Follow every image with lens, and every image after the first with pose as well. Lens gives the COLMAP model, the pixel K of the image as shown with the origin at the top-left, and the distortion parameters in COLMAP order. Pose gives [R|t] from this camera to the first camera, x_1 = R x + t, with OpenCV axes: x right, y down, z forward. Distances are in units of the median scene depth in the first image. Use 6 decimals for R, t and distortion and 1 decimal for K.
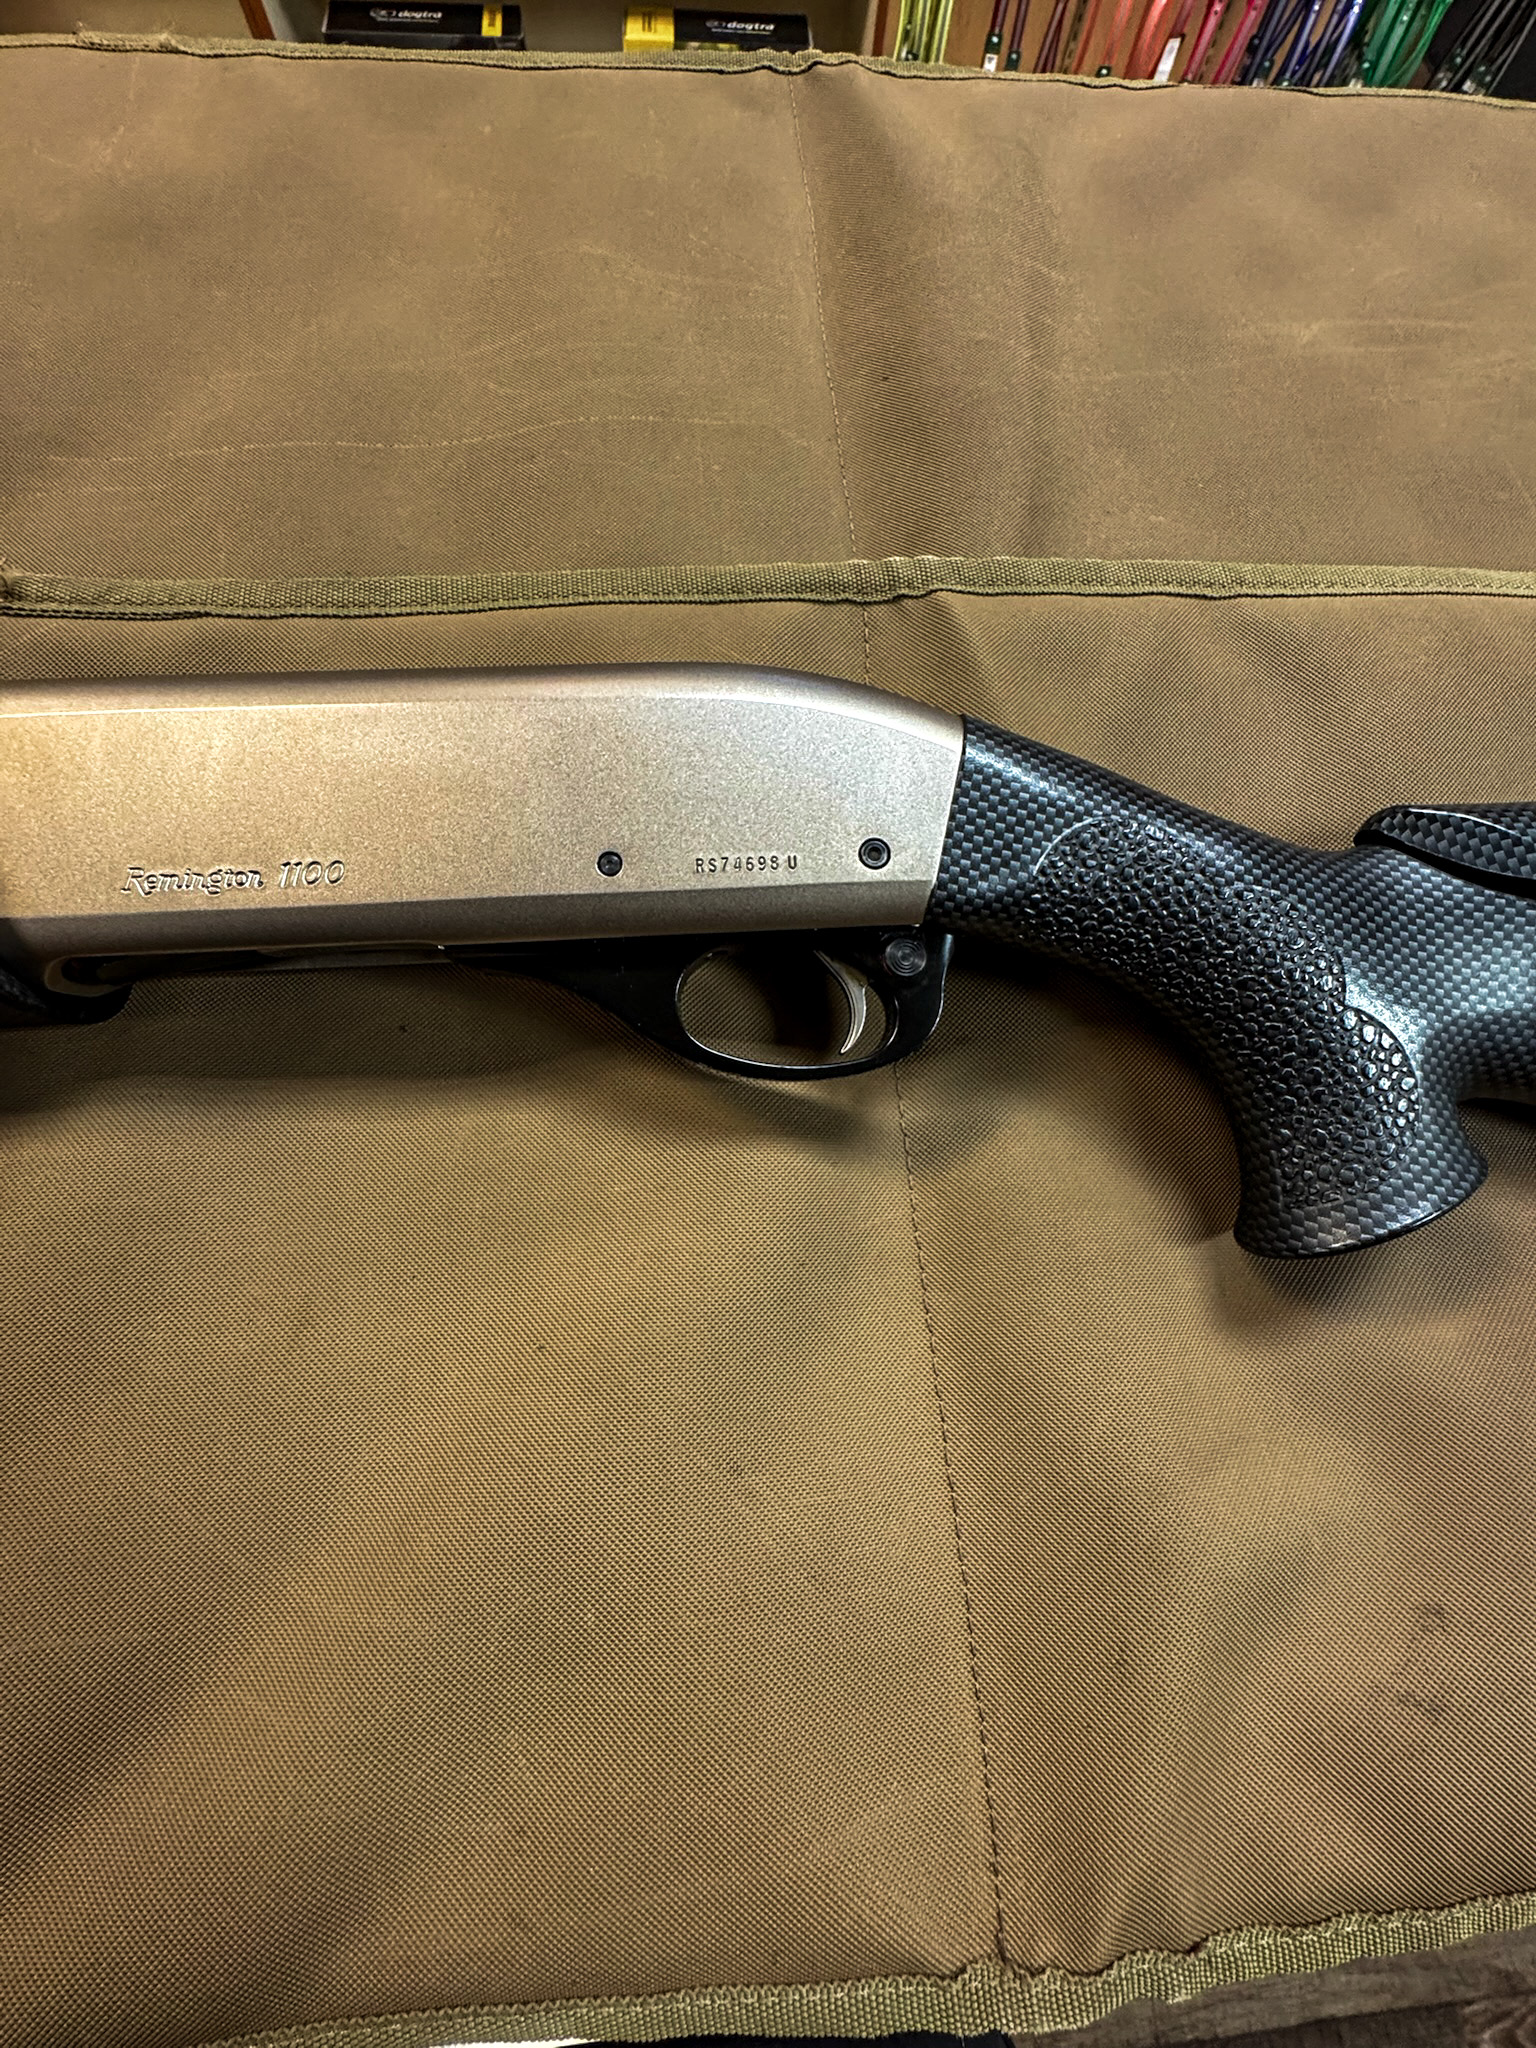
lens RADIAL K [[816.0, 0, 746.6], [0, 816.0, 1035.5], [0, 0, 1]] dist [-0.006193, 0.000915]
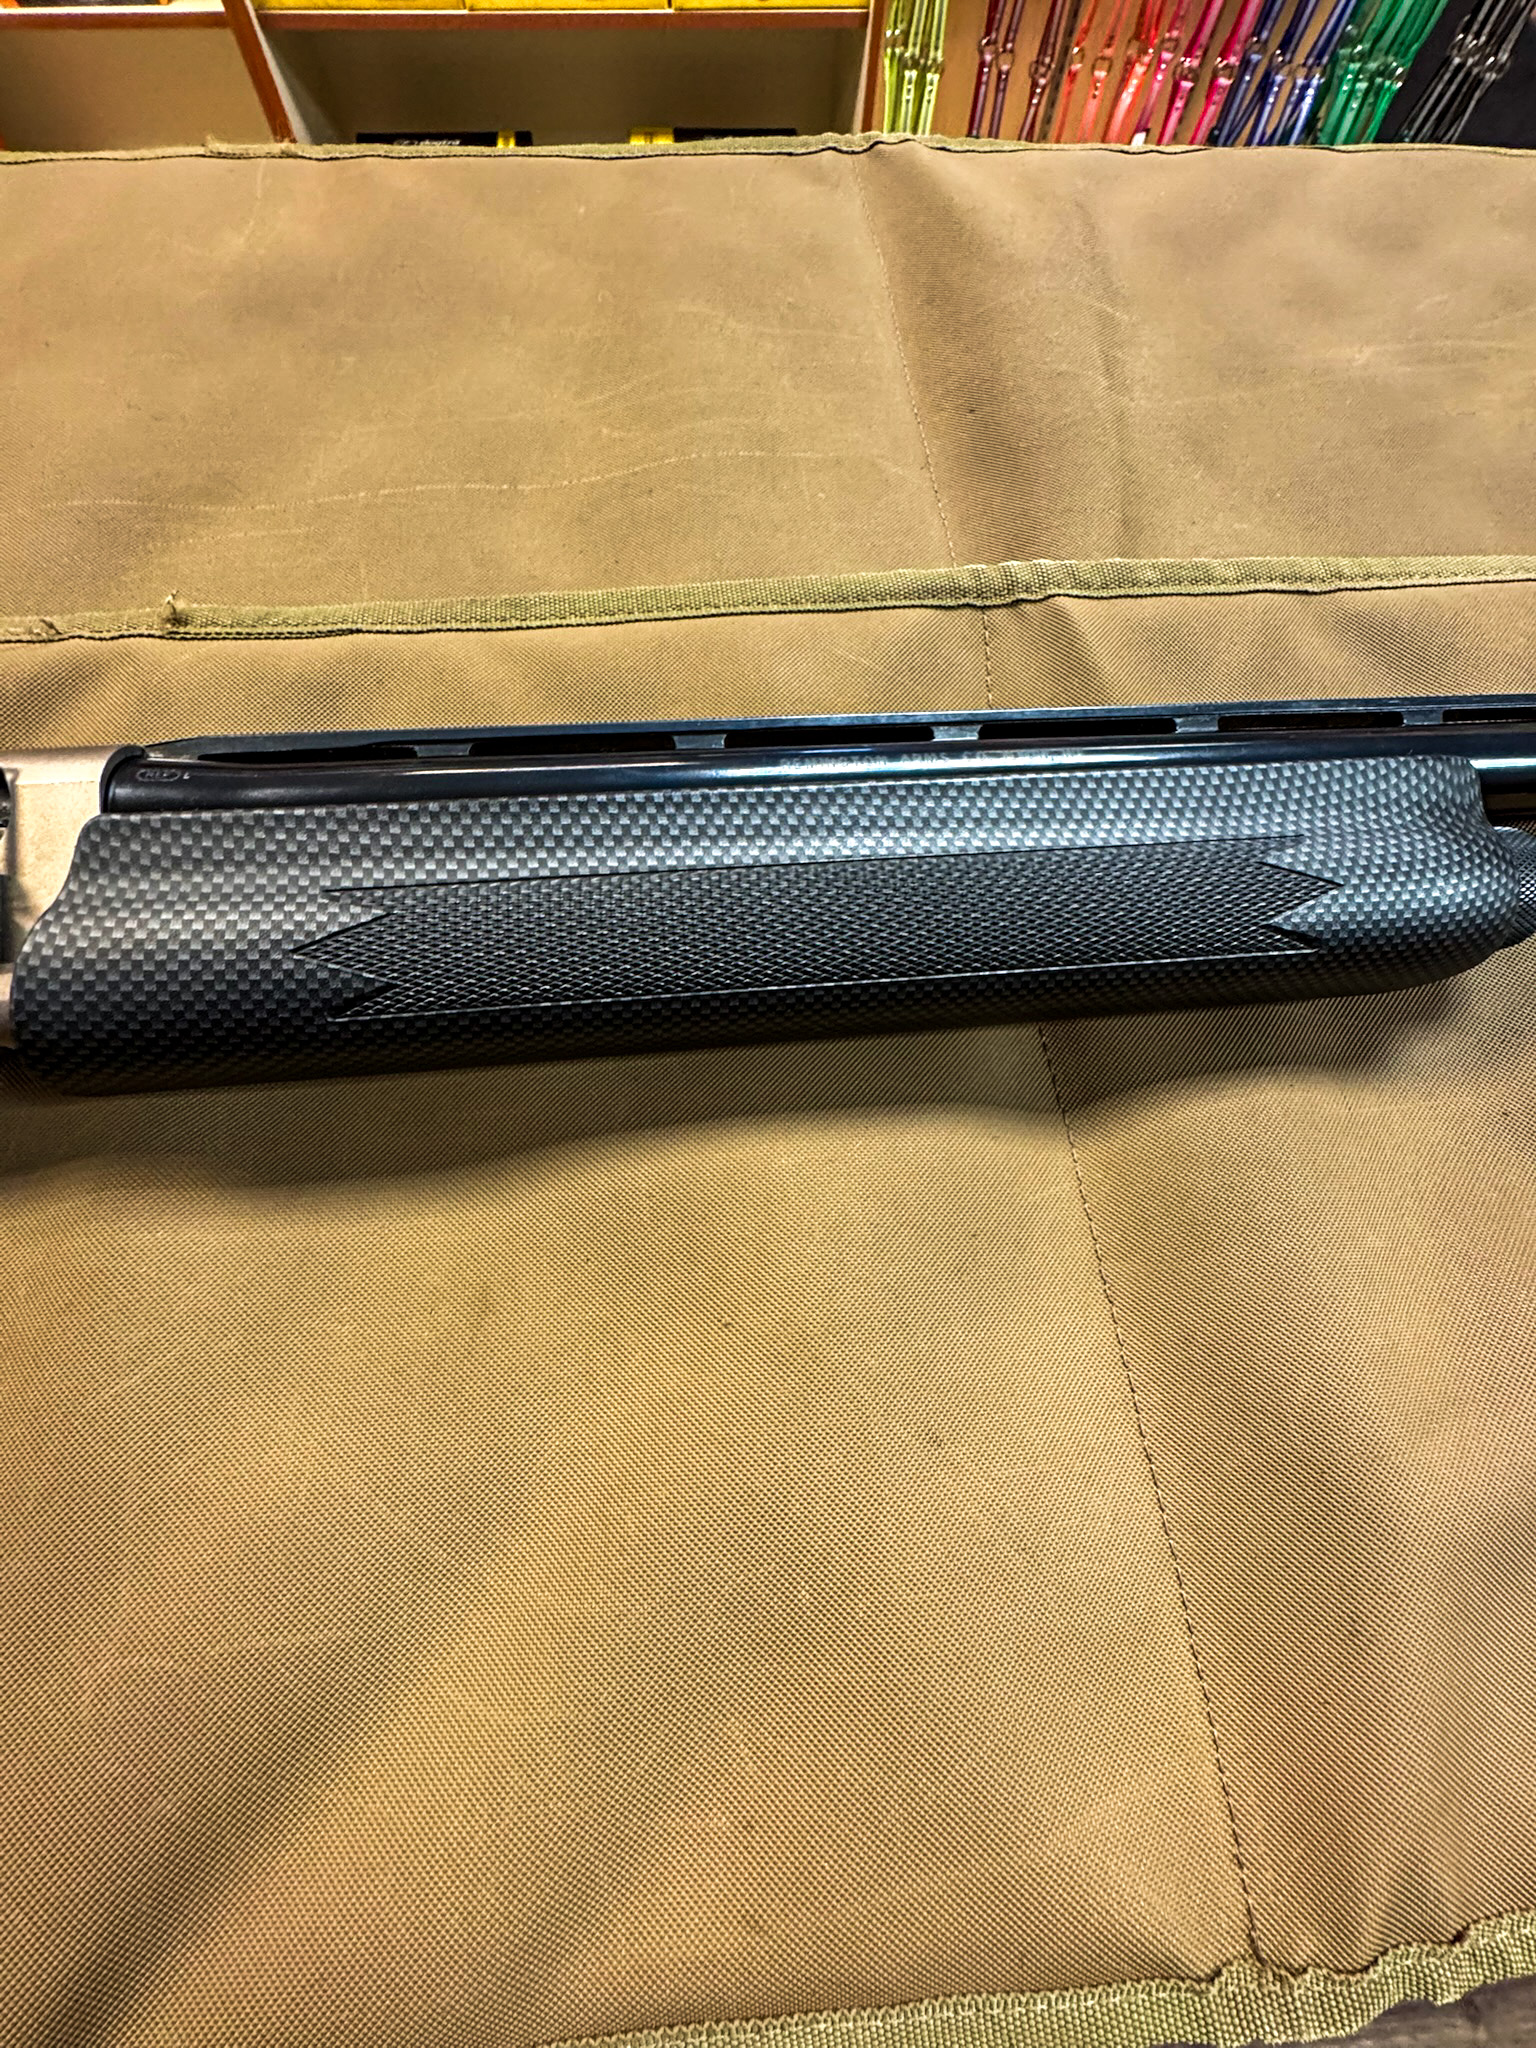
lens RADIAL K [[816.0, 0, 750.6], [0, 816.0, 1030.6], [0, 0, 1]] dist [-0.006193, 0.000915]
pose [[0.999403, -0.033210, -0.009571, -0.130661], [0.032529, 0.997406, -0.064213, 0.056632], [0.011679, 0.063863, 0.997890, -0.010532]]
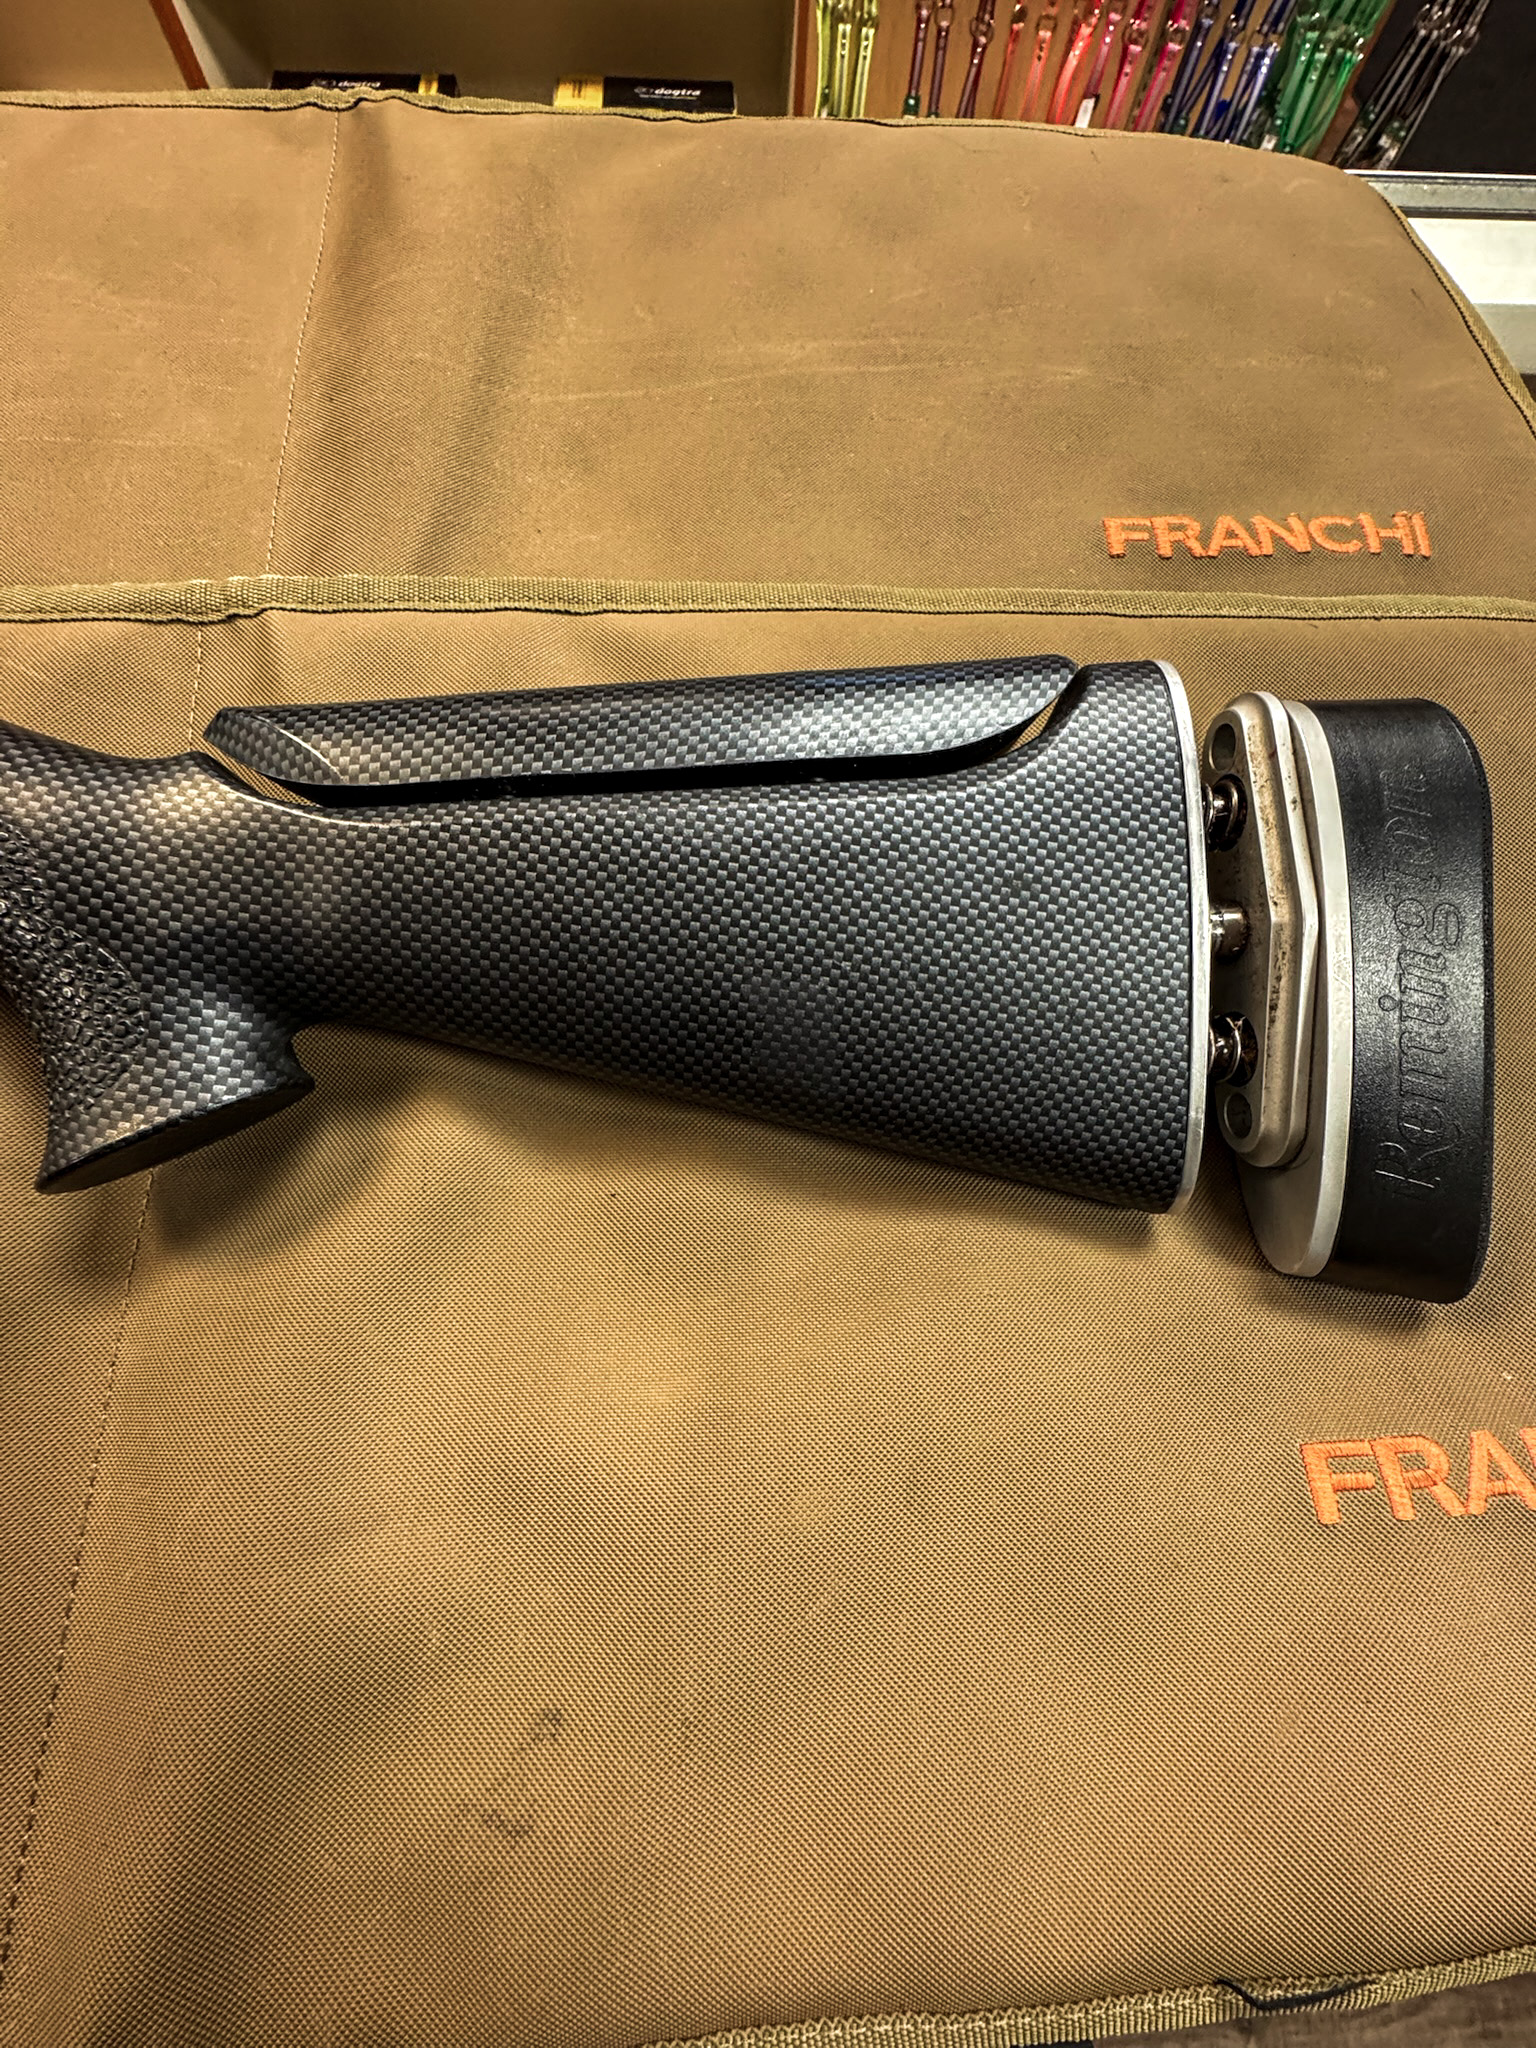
lens RADIAL K [[816.0, 0, 730.3], [0, 816.0, 1037.1], [0, 0, 1]] dist [-0.006193, 0.000915]
pose [[0.999967, -0.000878, -0.008124, 0.633156], [0.000594, 0.999391, -0.034902, -0.004387], [0.008149, 0.034896, 0.999358, 0.047983]]
